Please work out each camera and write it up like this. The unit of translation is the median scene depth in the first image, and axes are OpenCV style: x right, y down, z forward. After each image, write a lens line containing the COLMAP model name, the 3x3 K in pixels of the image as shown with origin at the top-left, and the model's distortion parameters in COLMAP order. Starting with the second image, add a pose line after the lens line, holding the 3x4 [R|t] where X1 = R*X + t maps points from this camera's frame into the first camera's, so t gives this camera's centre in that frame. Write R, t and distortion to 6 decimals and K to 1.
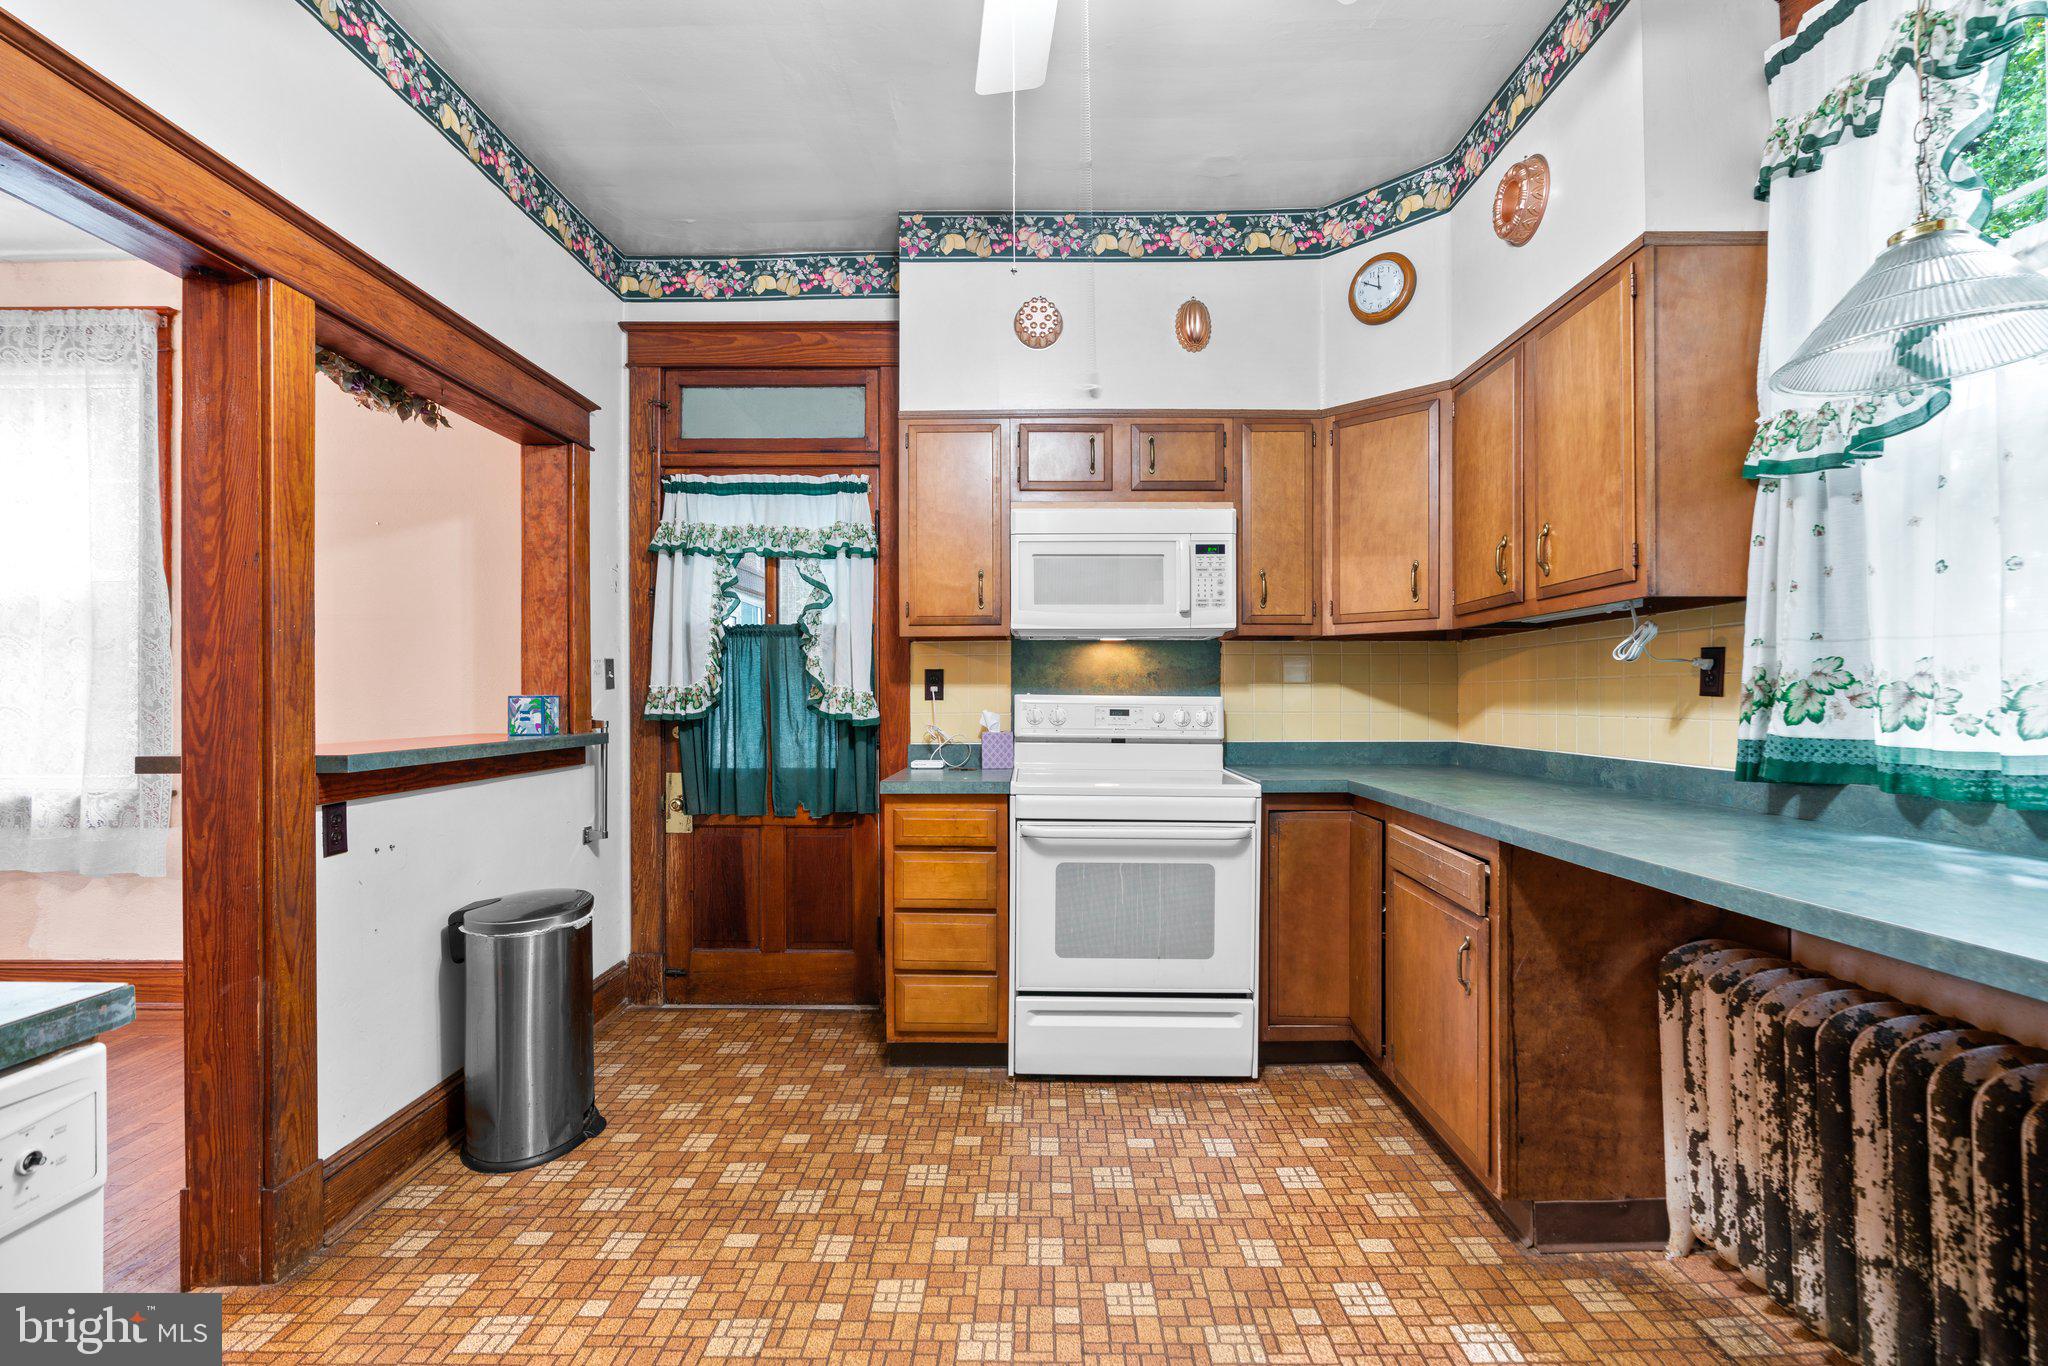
lens RADIAL K [[925.6, 0, 1026.0], [0, 925.6, 697.2], [0, 0, 1]] dist [-0.018893, 0.008434]
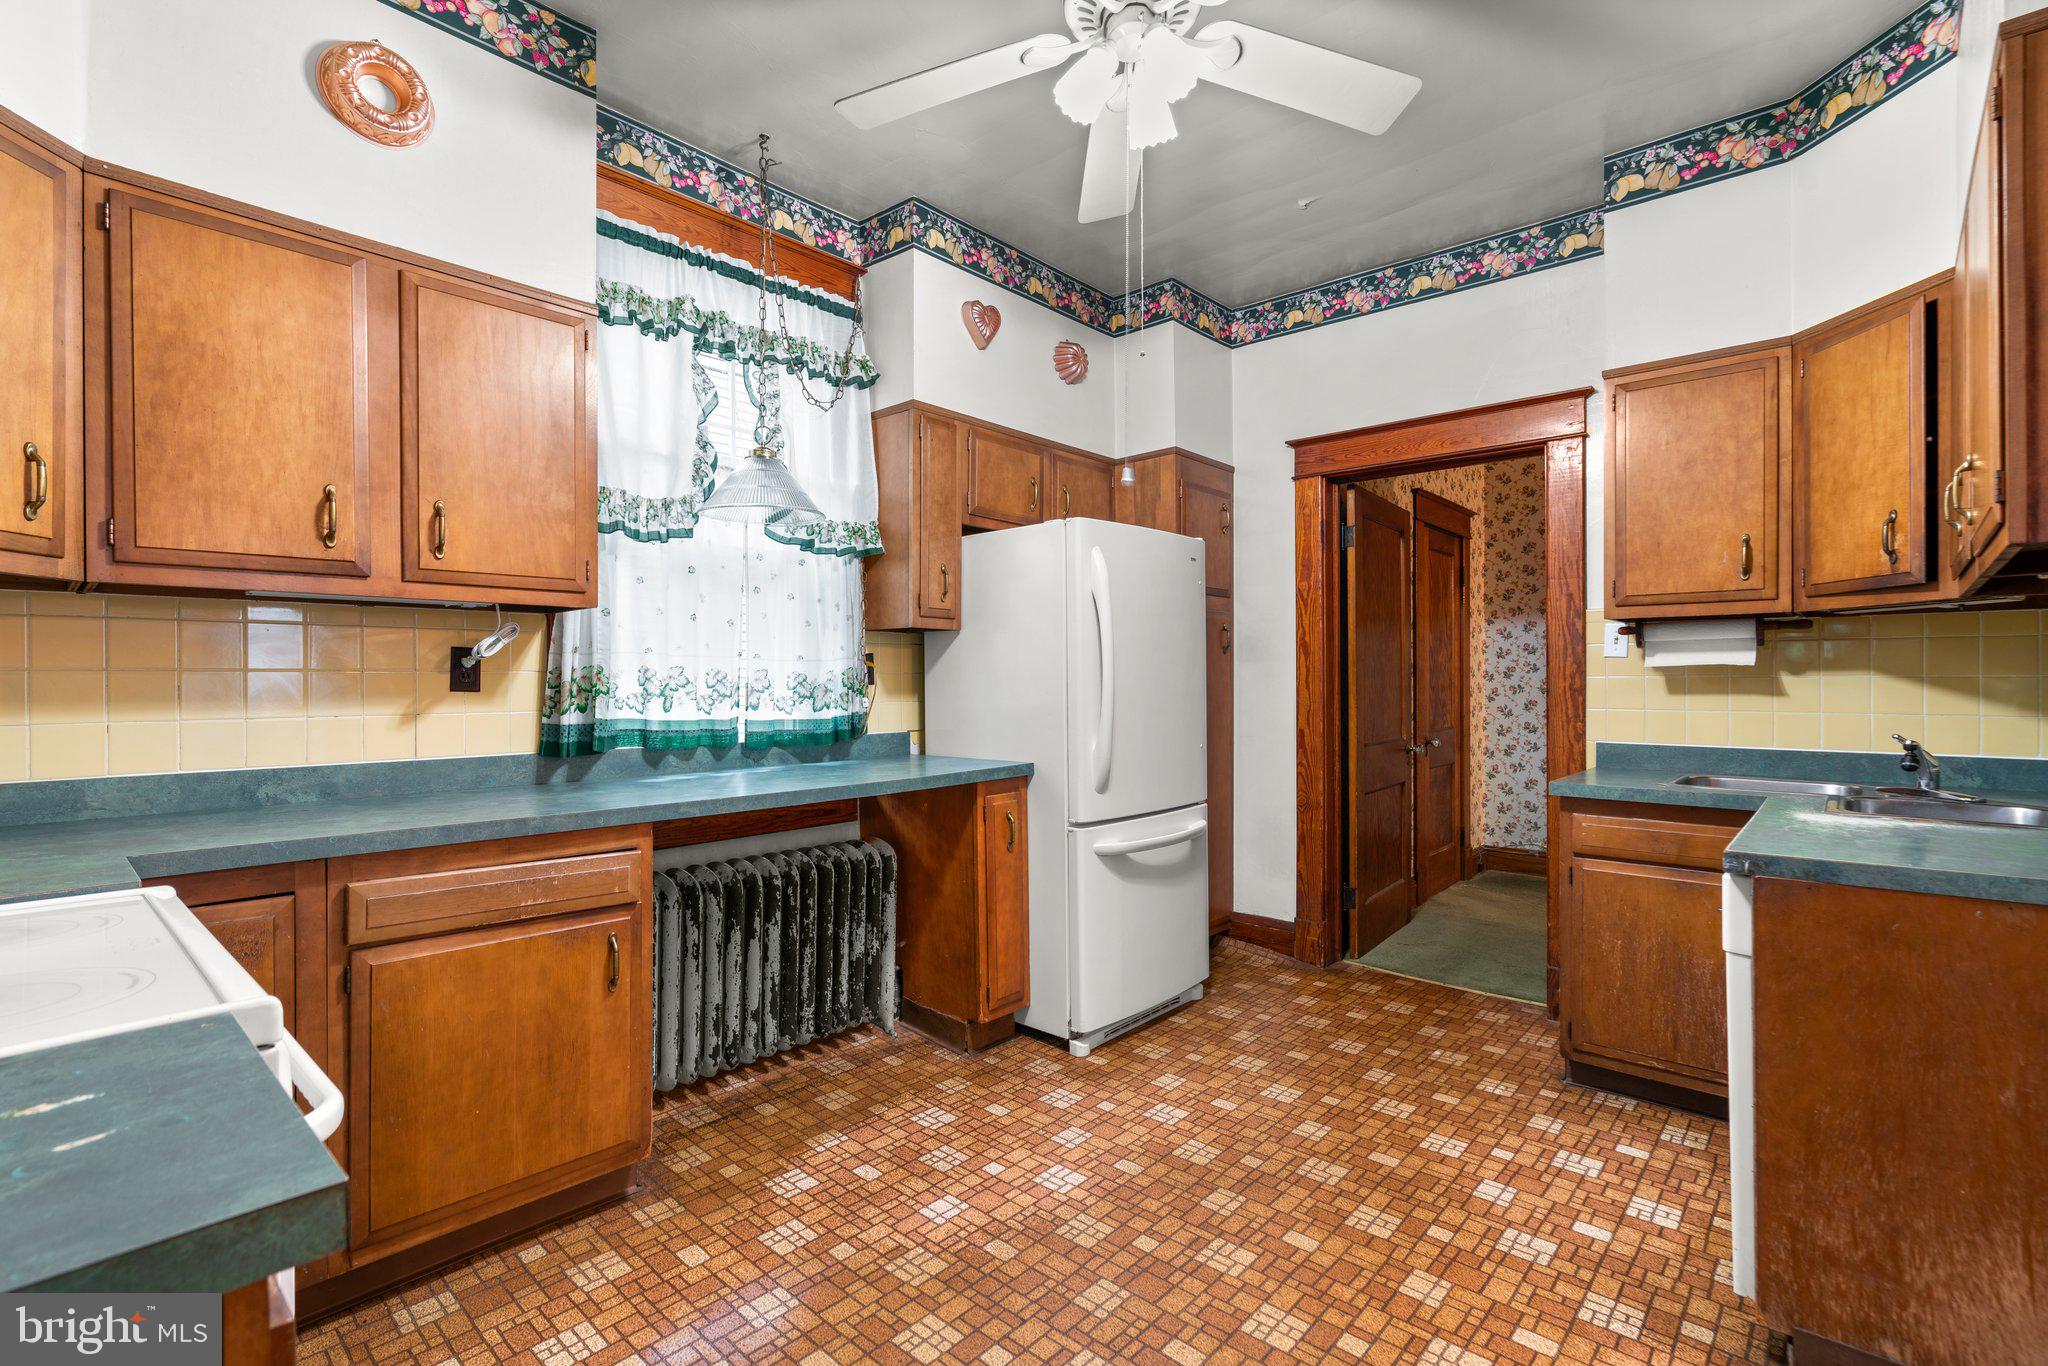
lens RADIAL K [[927.6, 0, 1024.0], [0, 927.6, 683.0], [0, 0, 1]] dist [-0.014494, 0.007570]
pose [[-0.745816, 0.004504, 0.666137, -0.369767], [0.005597, 0.999984, -0.000494, -0.005346], [-0.666129, 0.003360, -0.745829, 1.033763]]
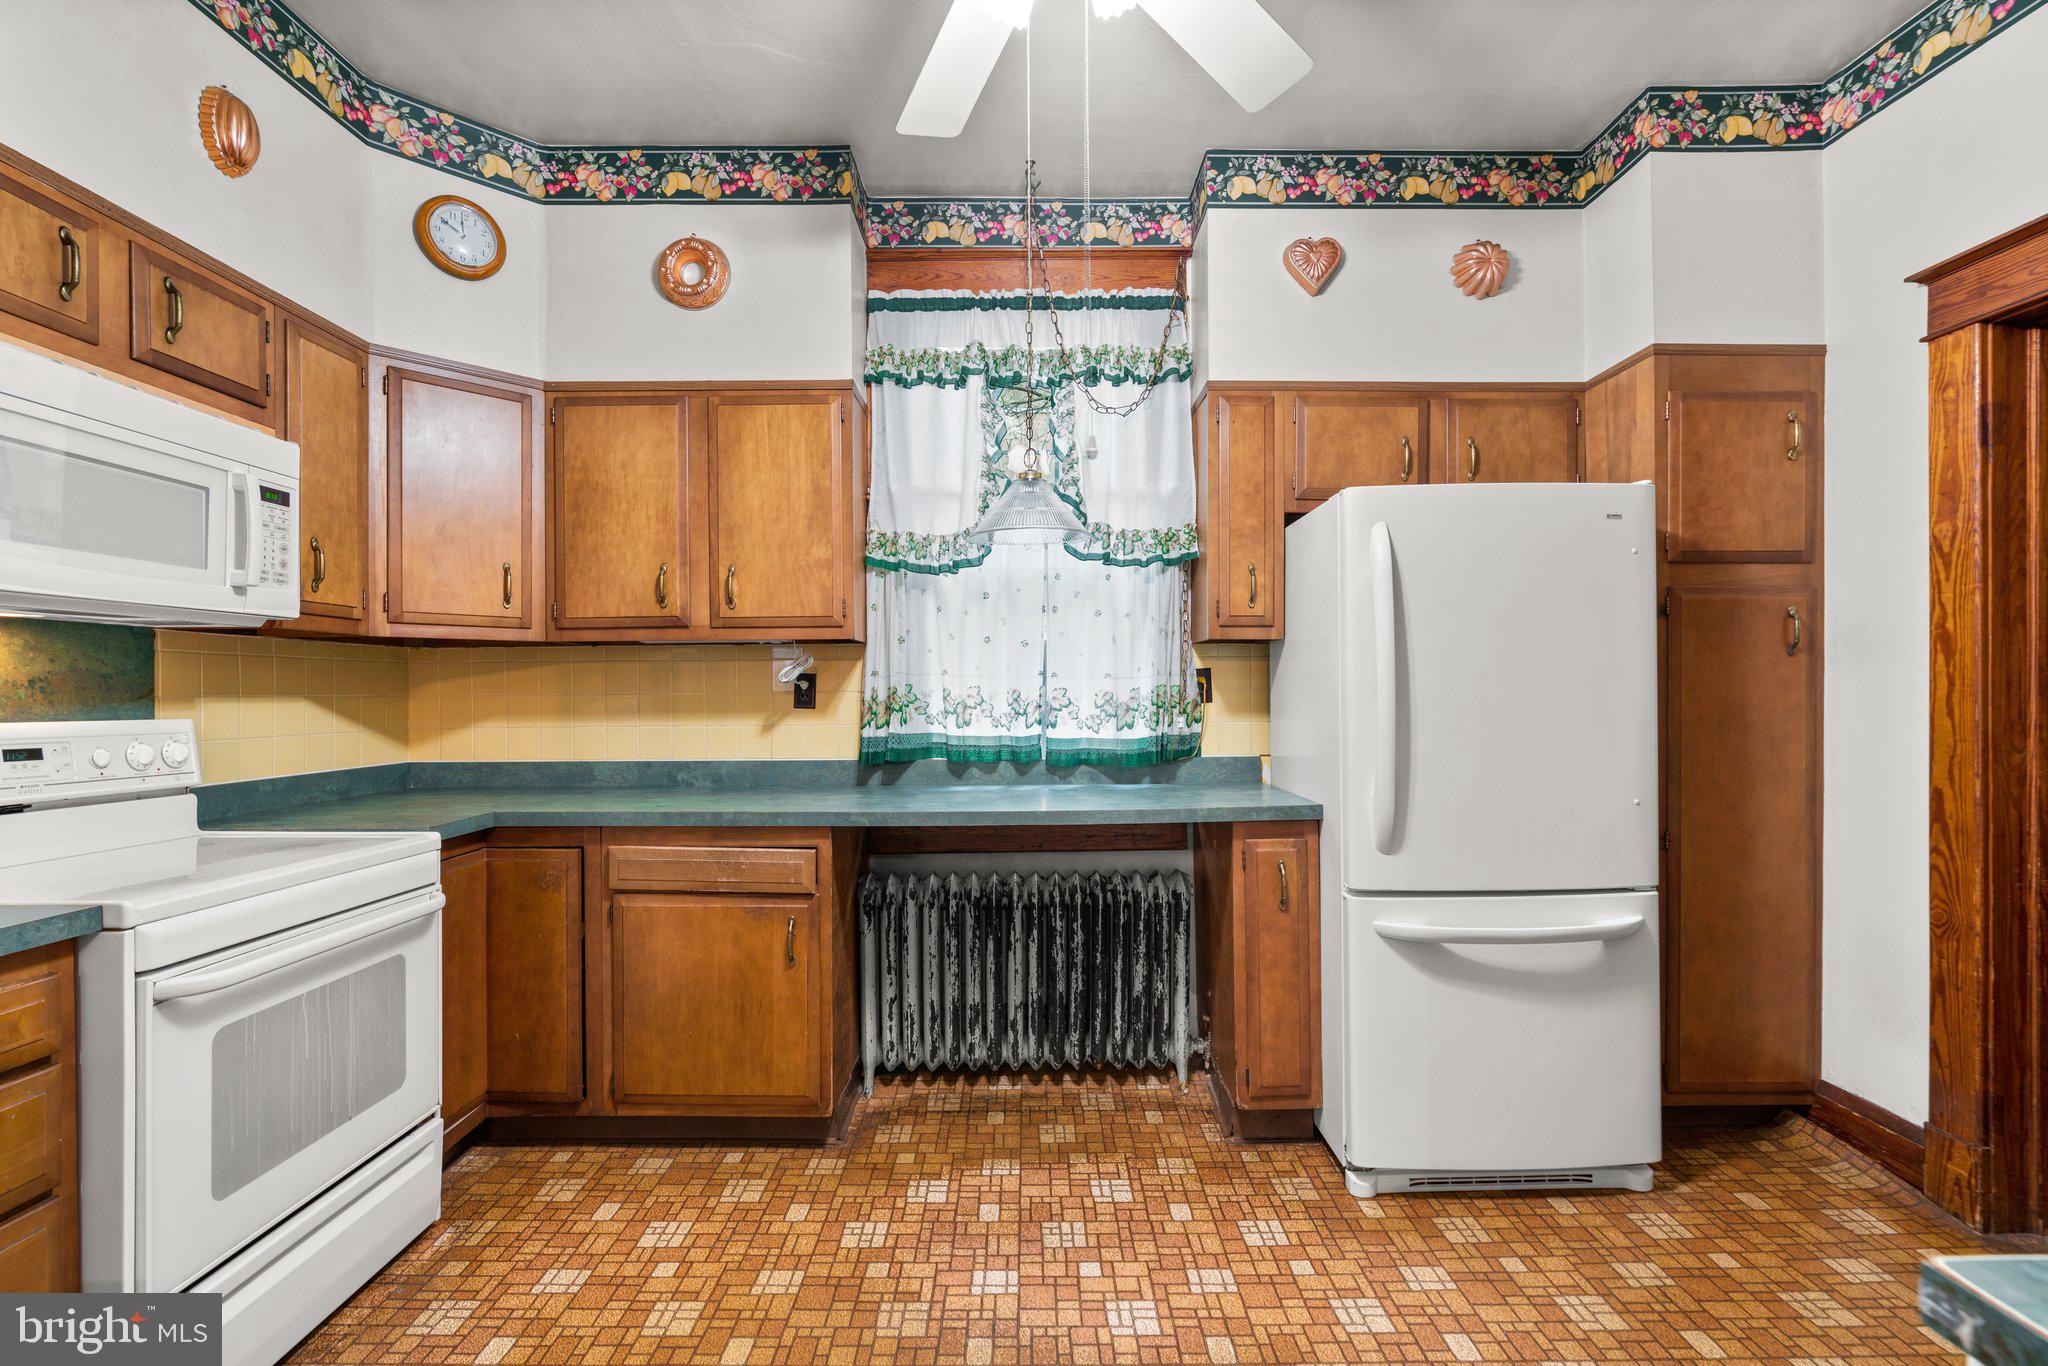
lens RADIAL K [[921.3, 0, 1027.3], [0, 921.3, 694.4], [0, 0, 1]] dist [-0.016346, 0.007993]
pose [[-0.017397, -0.003817, 0.999841, -0.499853], [0.005280, 0.999978, 0.003910, -0.019517], [-0.999835, 0.005348, -0.017377, 0.511927]]
